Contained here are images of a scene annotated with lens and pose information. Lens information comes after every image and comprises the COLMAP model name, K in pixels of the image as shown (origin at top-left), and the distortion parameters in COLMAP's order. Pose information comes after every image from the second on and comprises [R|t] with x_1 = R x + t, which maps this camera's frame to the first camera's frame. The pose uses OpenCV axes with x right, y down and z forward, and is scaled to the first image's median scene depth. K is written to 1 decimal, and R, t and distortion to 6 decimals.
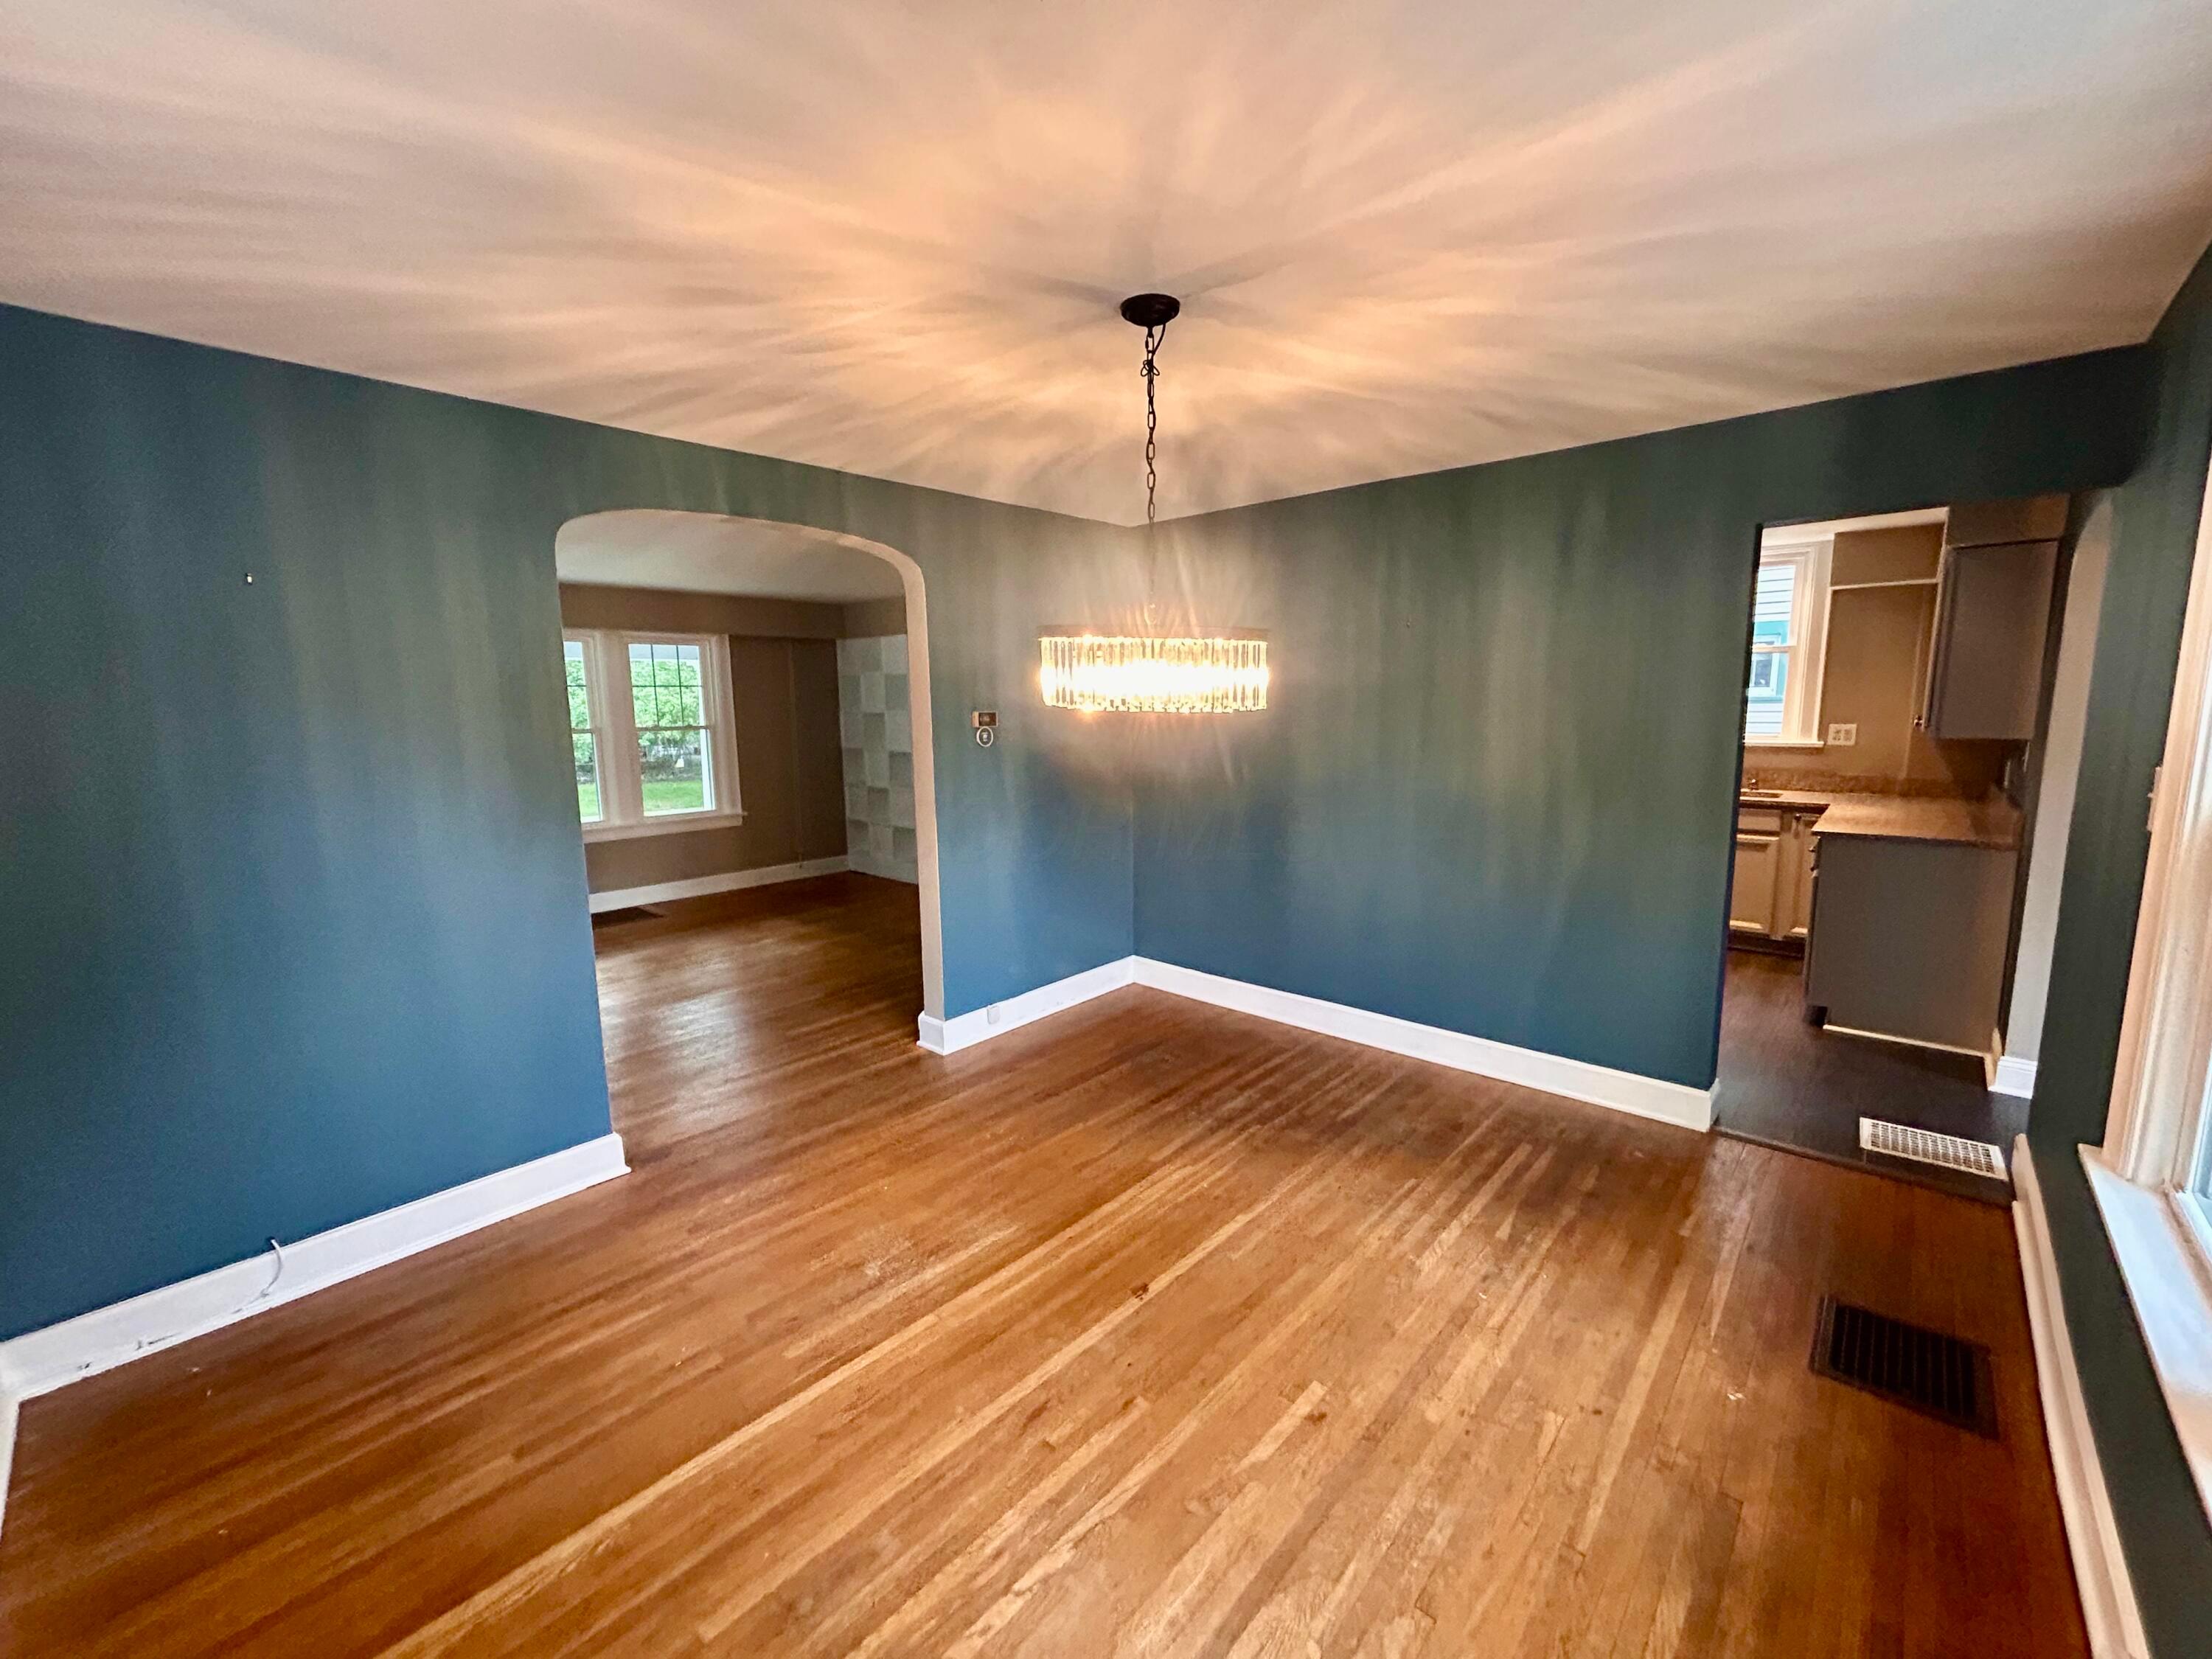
lens RADIAL K [[897.8, 0, 1114.9], [0, 897.8, 834.7], [0, 0, 1]] dist [0.002876, 0.000388]
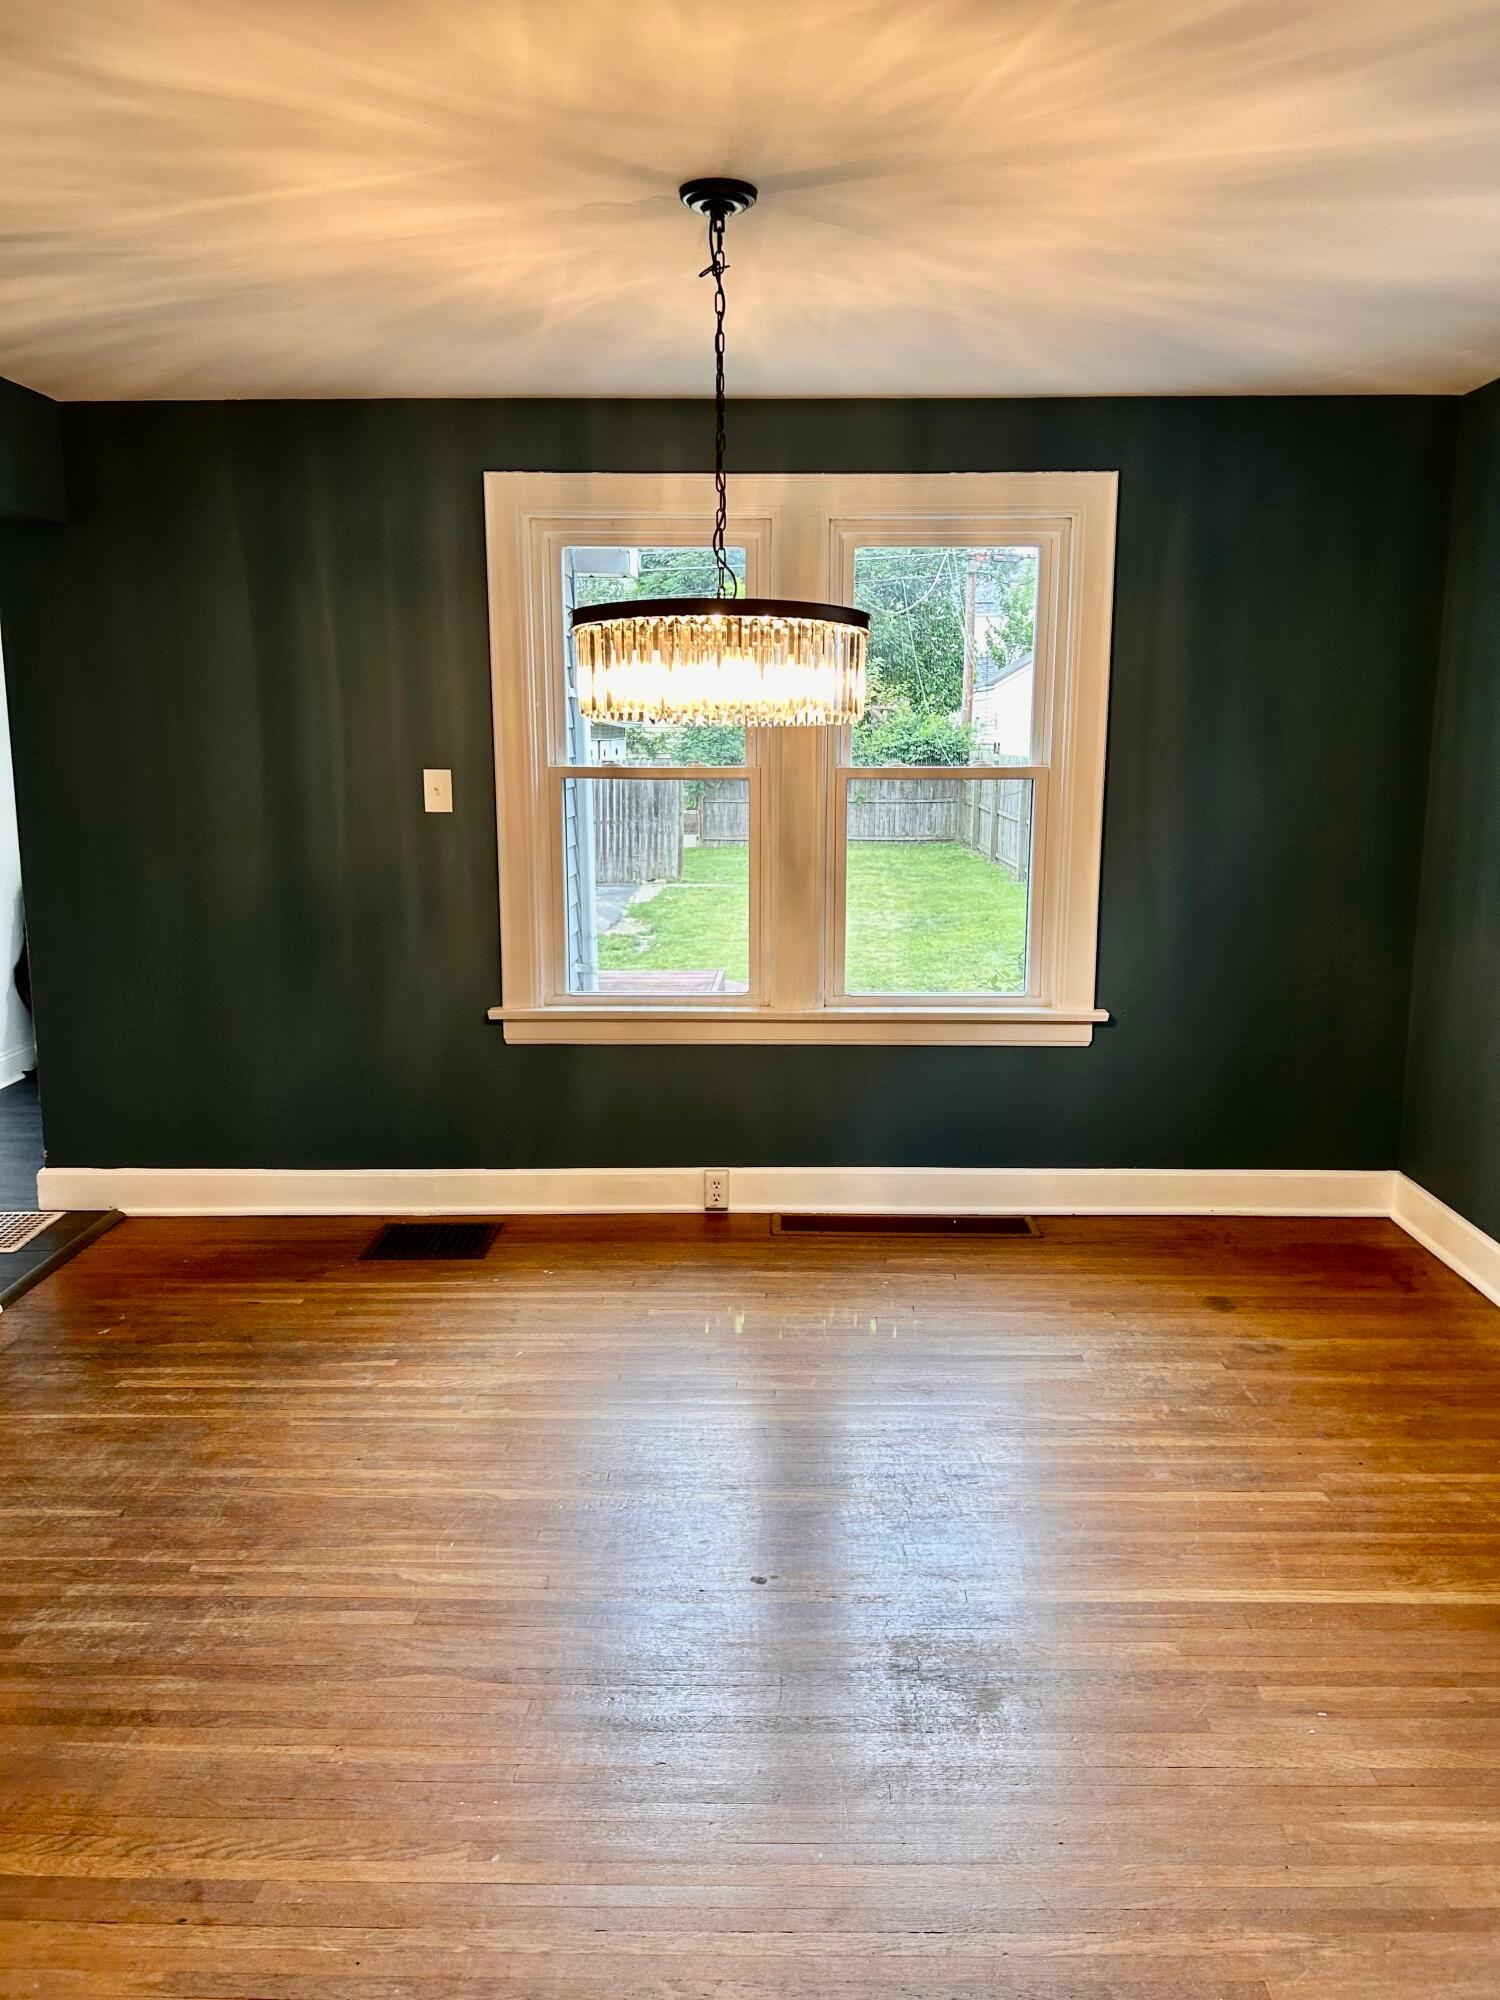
lens RADIAL K [[1518.4, 0, 758.8], [0, 1518.4, 1007.7], [0, 0, 1]] dist [0.058304, -0.060346]
pose [[-0.654232, -0.120285, 0.746667, -0.835200], [0.124986, 0.956500, 0.263601, -0.206254], [-0.745895, 0.265779, -0.610739, 1.561315]]
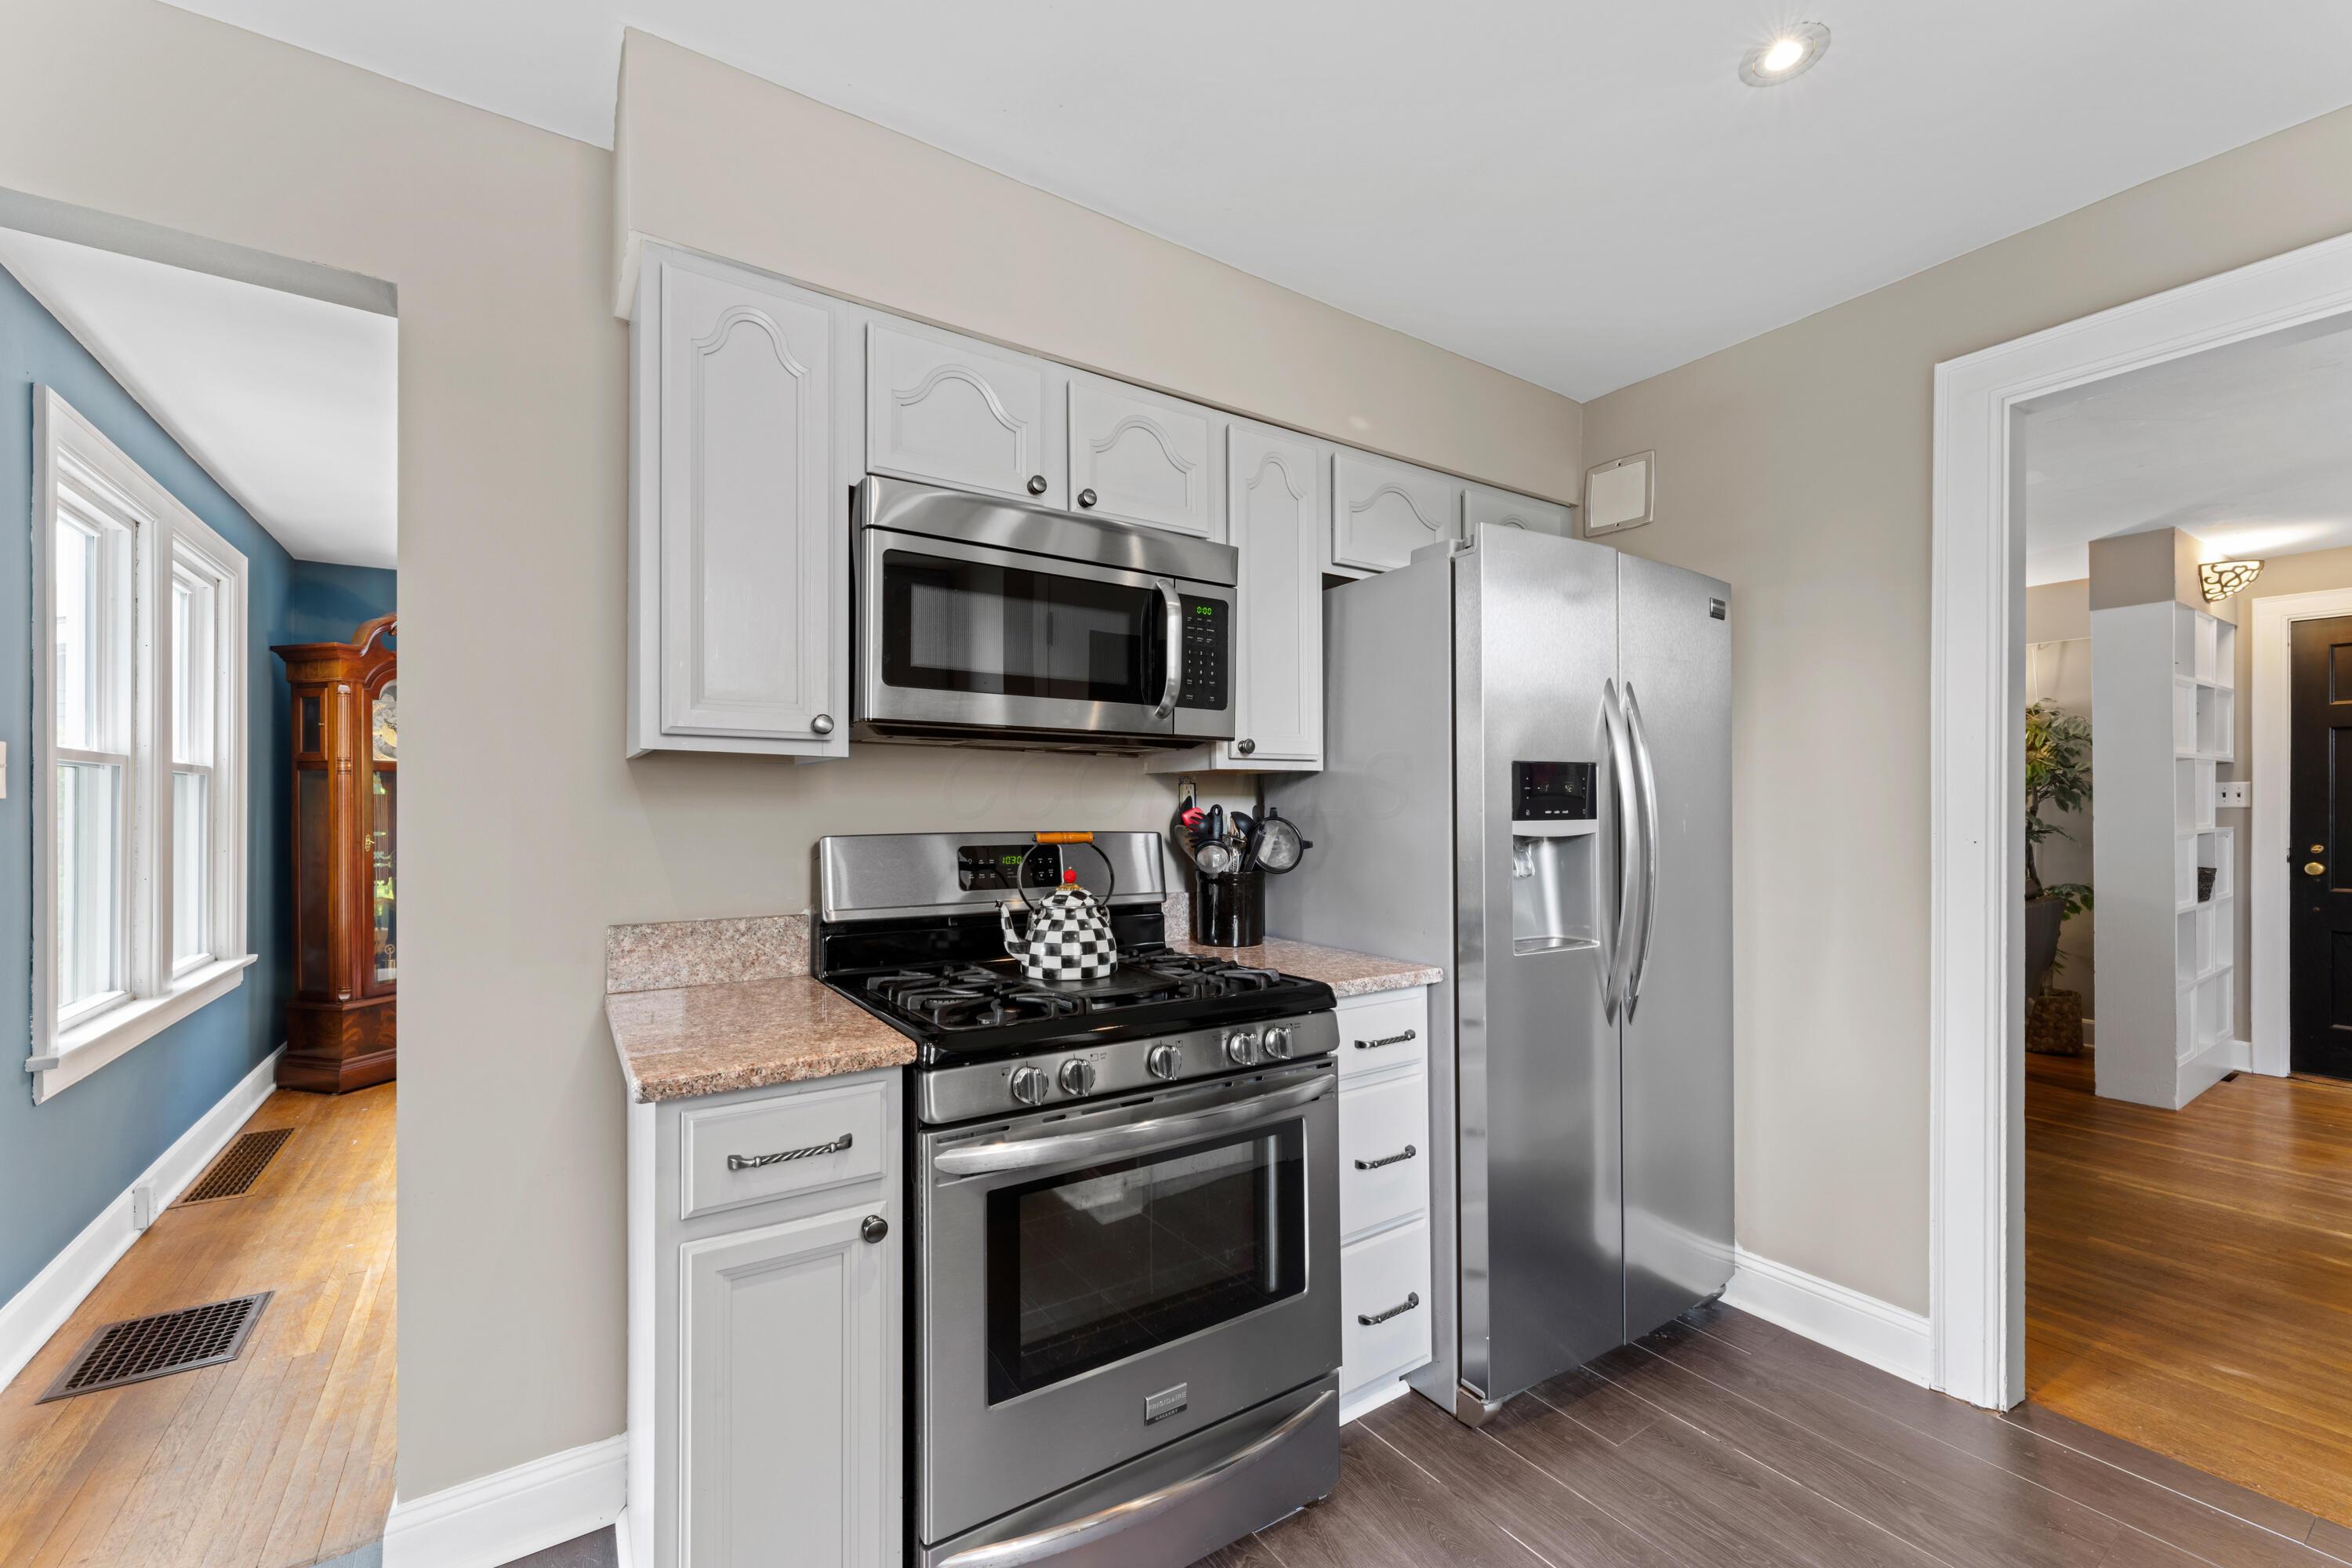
lens RADIAL K [[961.8, 0, 1178.1], [0, 961.8, 798.3], [0, 0, 1]] dist [0.000129, 0.000008]
pose [[-0.254284, 0.012577, -0.967048, 1.259489], [-0.135324, 0.989616, 0.048453, -0.179921], [0.957615, 0.143185, -0.249941, 1.849912]]
